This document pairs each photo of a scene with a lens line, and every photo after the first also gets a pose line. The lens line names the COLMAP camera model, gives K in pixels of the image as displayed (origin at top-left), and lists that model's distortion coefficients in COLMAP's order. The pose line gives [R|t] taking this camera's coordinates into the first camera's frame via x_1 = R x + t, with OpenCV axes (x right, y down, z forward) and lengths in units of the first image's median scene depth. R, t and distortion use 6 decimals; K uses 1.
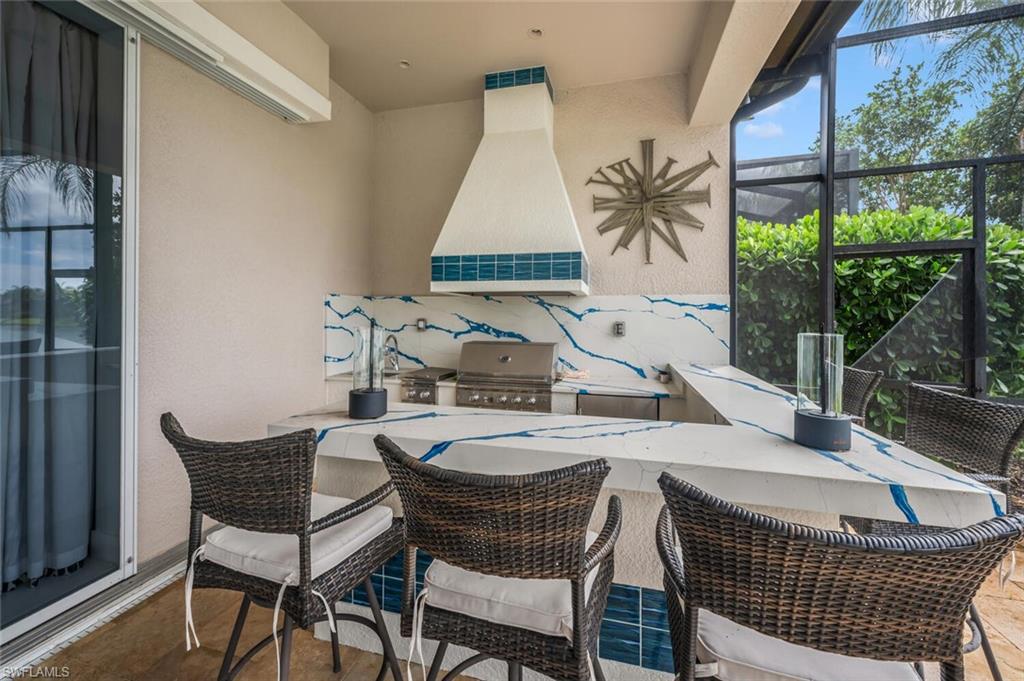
lens RADIAL K [[421.4, 0, 519.8], [0, 421.4, 309.6], [0, 0, 1]] dist [0.002311, 0.000077]
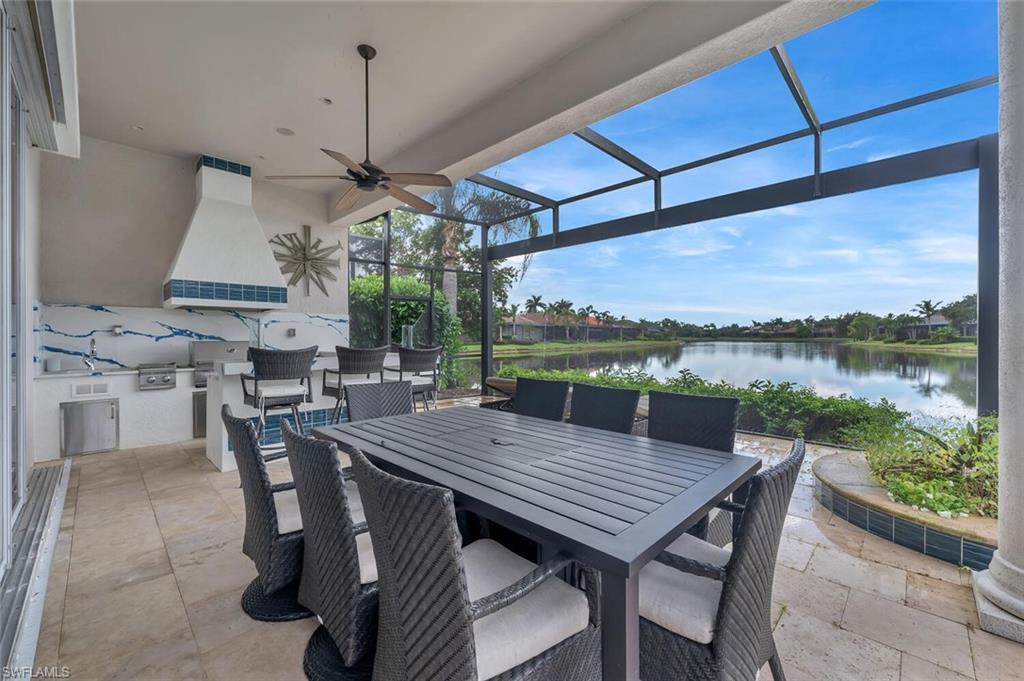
lens RADIAL K [[412.7, 0, 508.3], [0, 412.7, 337.6], [0, 0, 1]] dist [0.000012, 0.000125]
pose [[0.501541, -0.008202, 0.865095, -0.764455], [-0.000811, 0.999950, 0.009951, 0.048145], [-0.865134, -0.005692, 0.501509, -0.591821]]
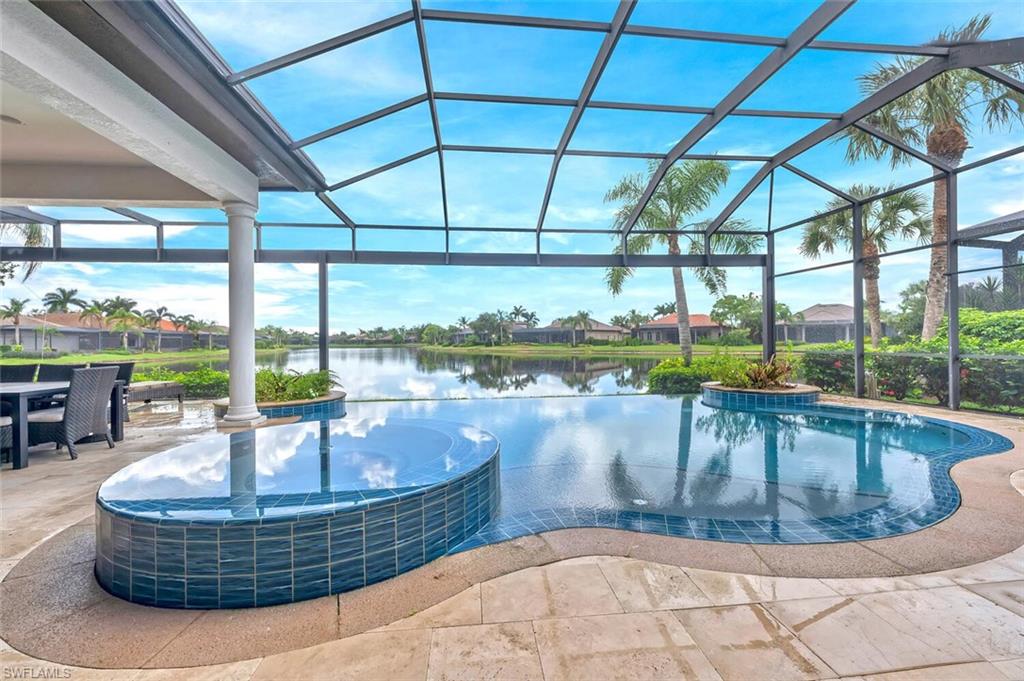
lens RADIAL K [[416.1, 0, 518.5], [0, 416.1, 336.7], [0, 0, 1]] dist [-0.005019, 0.000210]
pose [[-0.358374, 0.009562, 0.933529, -1.949994], [0.007059, 0.999947, -0.007532, 0.089694], [-0.933551, 0.003891, -0.358423, -1.343033]]
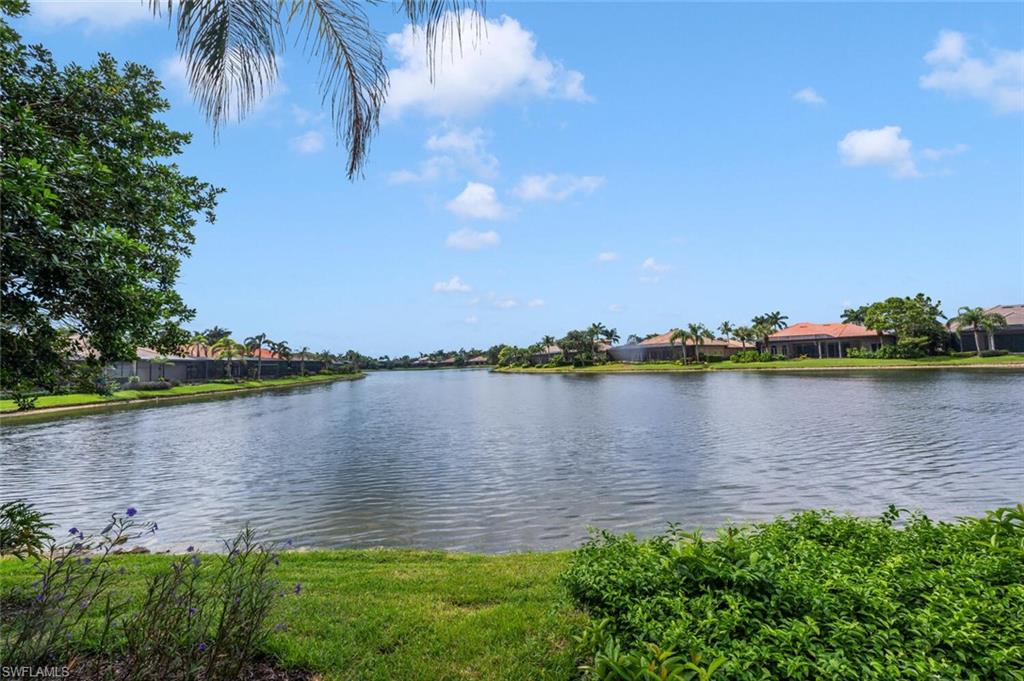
lens RADIAL K [[407.3, 0, 515.2], [0, 407.3, 342.3], [0, 0, 1]] dist [-0.004072, -0.000271]
pose [[-0.251105, 0.052764, 0.966521, 1.307992], [0.032395, 0.998412, -0.046089, 0.059614], [-0.967418, 0.019738, -0.252416, 0.804561]]
